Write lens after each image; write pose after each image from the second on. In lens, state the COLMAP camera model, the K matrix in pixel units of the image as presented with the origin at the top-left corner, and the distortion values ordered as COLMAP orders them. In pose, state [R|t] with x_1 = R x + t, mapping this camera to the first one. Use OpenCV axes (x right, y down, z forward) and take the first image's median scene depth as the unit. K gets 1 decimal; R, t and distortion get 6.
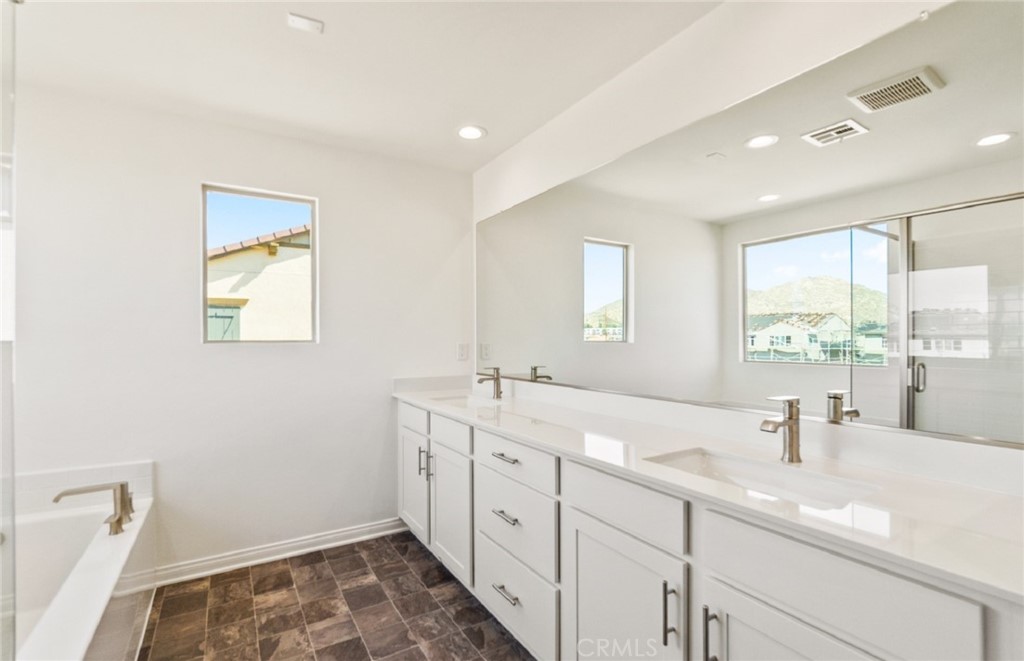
lens RADIAL K [[463.6, 0, 505.5], [0, 463.6, 349.3], [0, 0, 1]] dist [-0.008893, 0.000479]
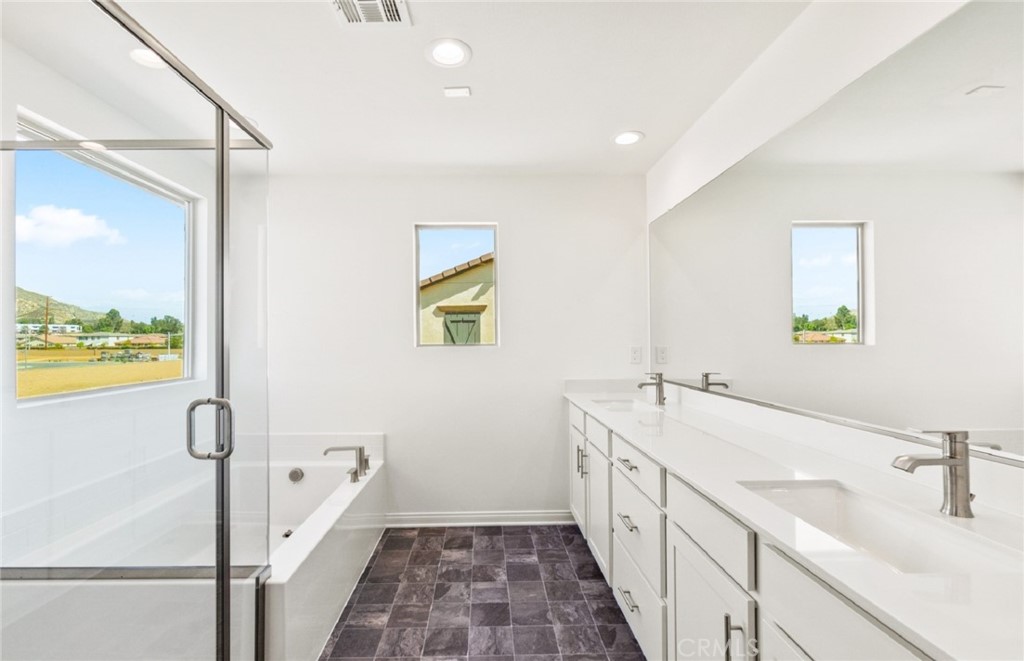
lens RADIAL K [[463.6, 0, 486.2], [0, 463.6, 346.7], [0, 0, 1]] dist [-0.008893, 0.000479]
pose [[0.859707, 0.003557, -0.510776, 0.187495], [-0.004979, 0.999987, -0.001416, -0.013753], [0.510764, 0.003761, 0.859713, -0.019212]]
